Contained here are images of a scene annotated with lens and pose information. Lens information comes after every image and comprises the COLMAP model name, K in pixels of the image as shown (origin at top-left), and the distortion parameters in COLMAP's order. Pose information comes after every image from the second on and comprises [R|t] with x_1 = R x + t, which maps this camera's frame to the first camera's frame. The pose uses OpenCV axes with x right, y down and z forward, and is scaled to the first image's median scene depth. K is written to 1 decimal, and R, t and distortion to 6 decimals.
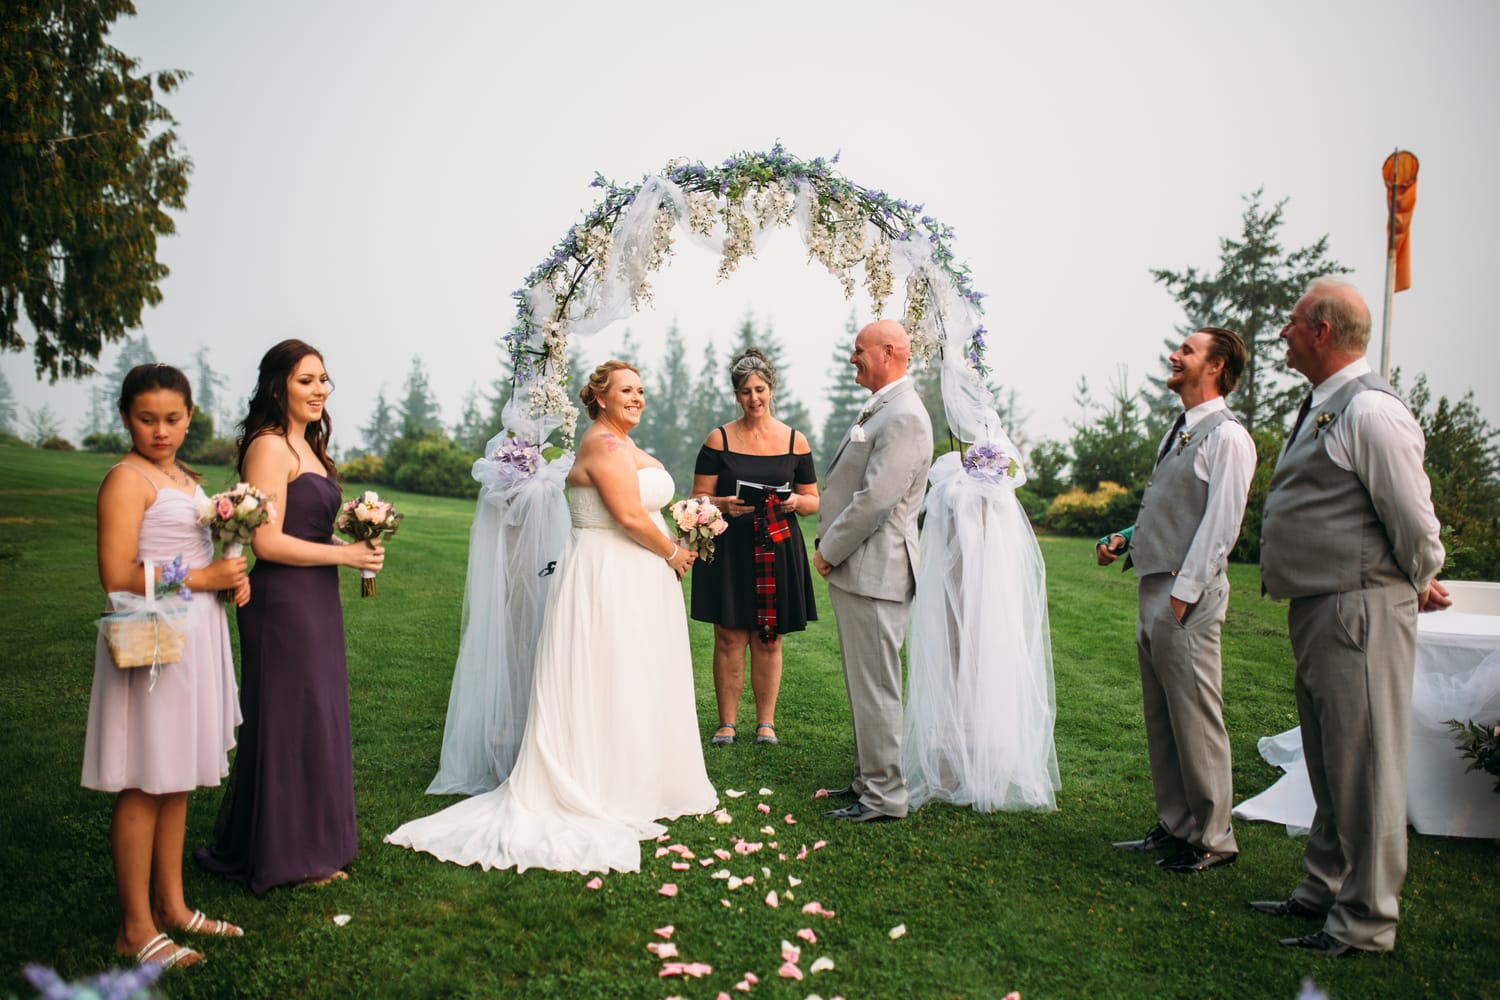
lens RADIAL K [[1449.0, 0, 750.2], [0, 1449.0, 494.0], [0, 0, 1]] dist [-0.064698, 0.102628]
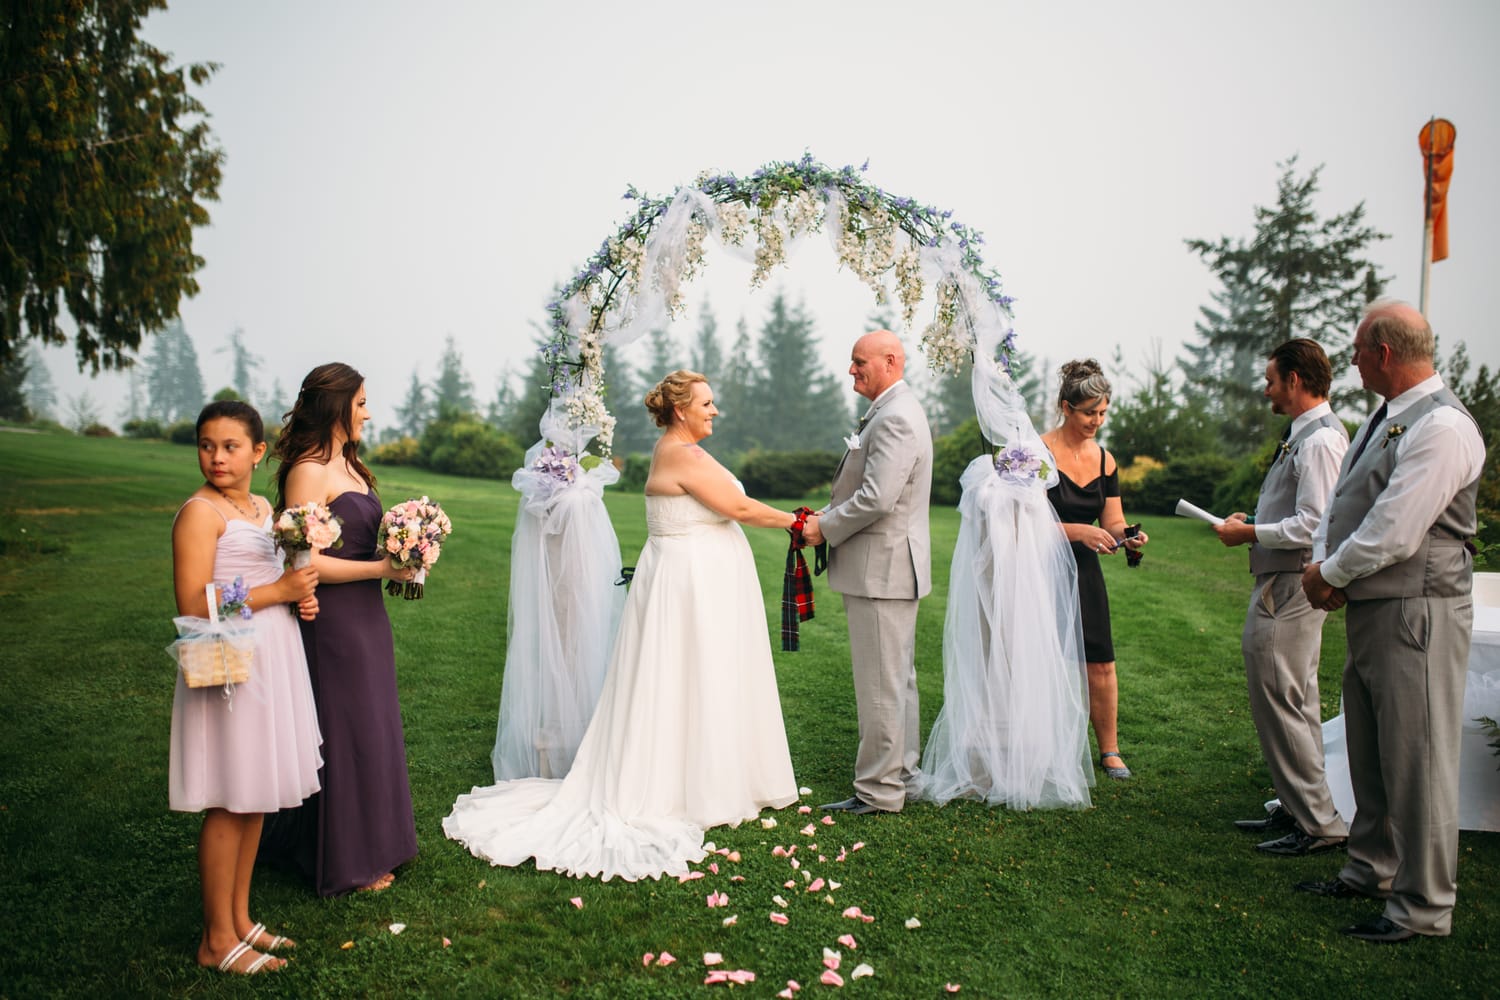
lens RADIAL K [[1450.0, 0, 747.8], [0, 1450.0, 493.7], [0, 0, 1]] dist [-0.063860, 0.103704]
pose [[0.999570, -0.014815, -0.025302, -0.000495], [0.015299, 0.999701, 0.019050, -0.023752], [0.025013, -0.019429, 0.999498, -0.017181]]
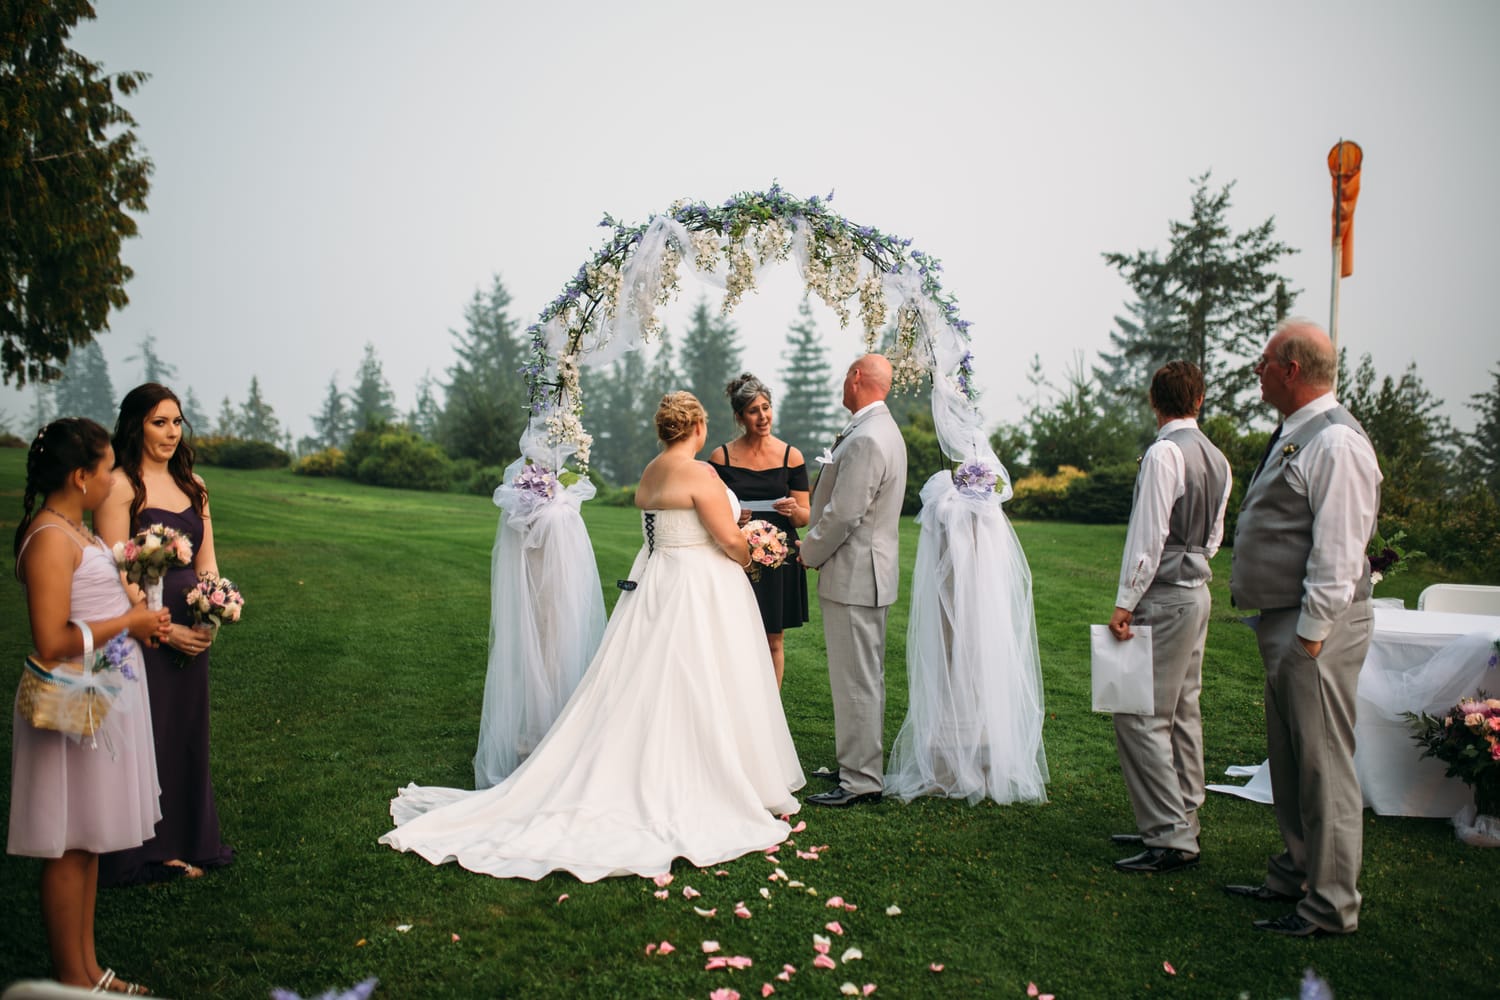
lens RADIAL K [[1449.0, 0, 750.2], [0, 1449.0, 494.0], [0, 0, 1]] dist [-0.064698, 0.102628]
pose [[0.999297, -0.019522, 0.032008, -0.037785], [0.019062, 0.999712, 0.014595, -0.029898], [-0.032284, -0.013975, 0.999381, -0.066075]]
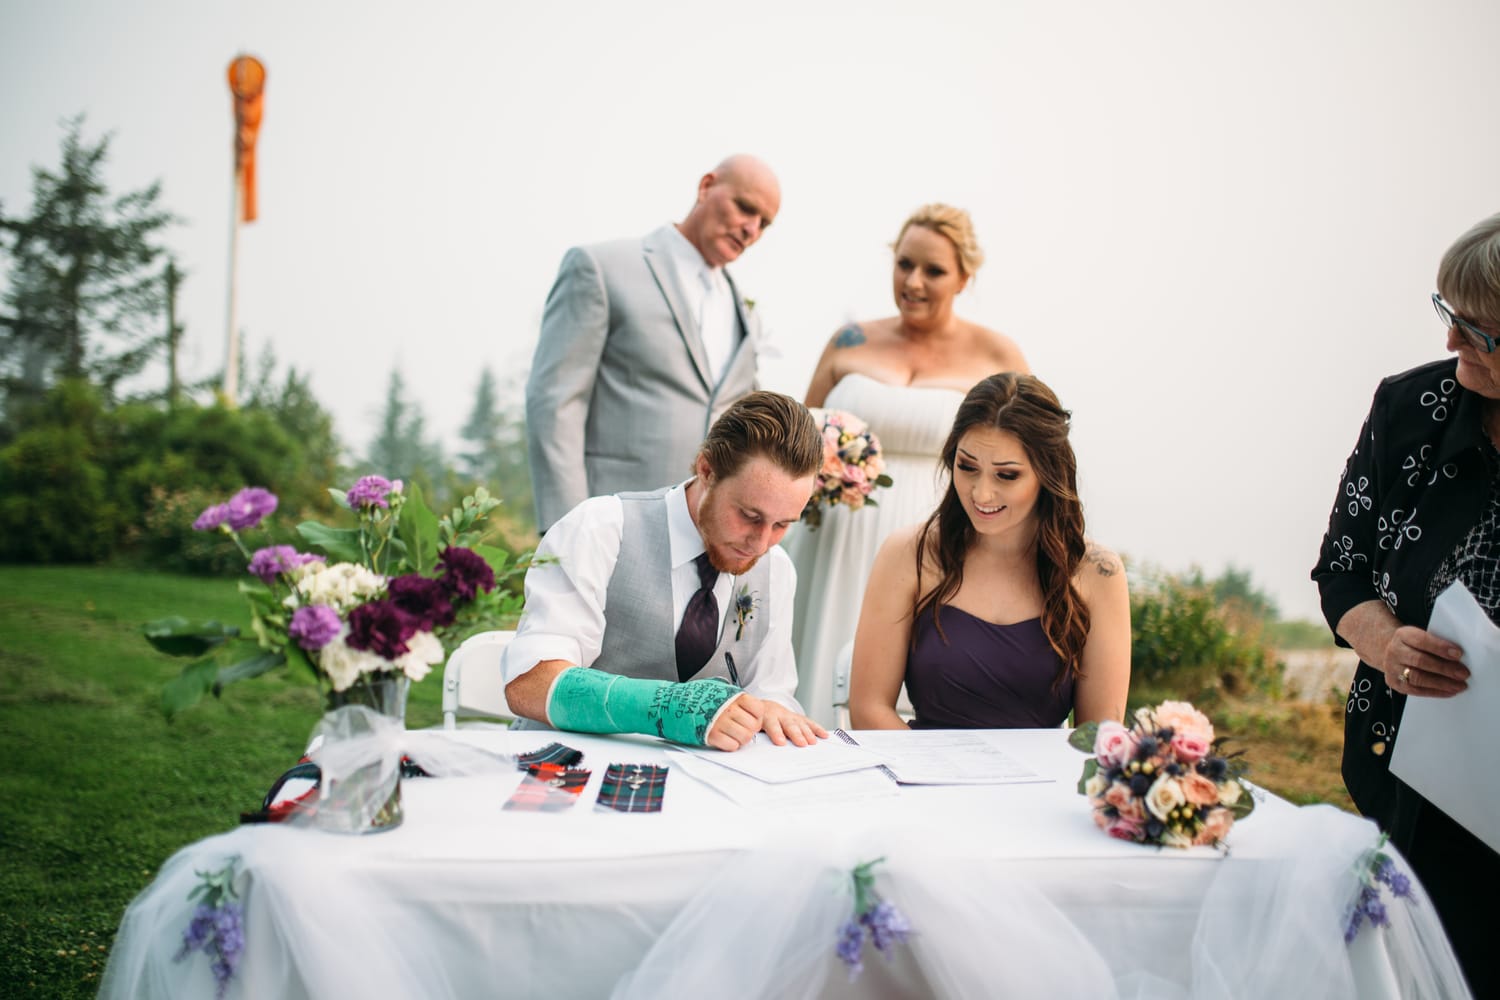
lens RADIAL K [[1449.0, 0, 750.2], [0, 1449.0, 494.0], [0, 0, 1]] dist [-0.064698, 0.102628]
pose [[0.721189, -0.020808, 0.692426, 0.282672], [0.013413, 0.999781, 0.016074, 0.017191], [-0.692609, -0.002305, 0.721310, 0.674105]]
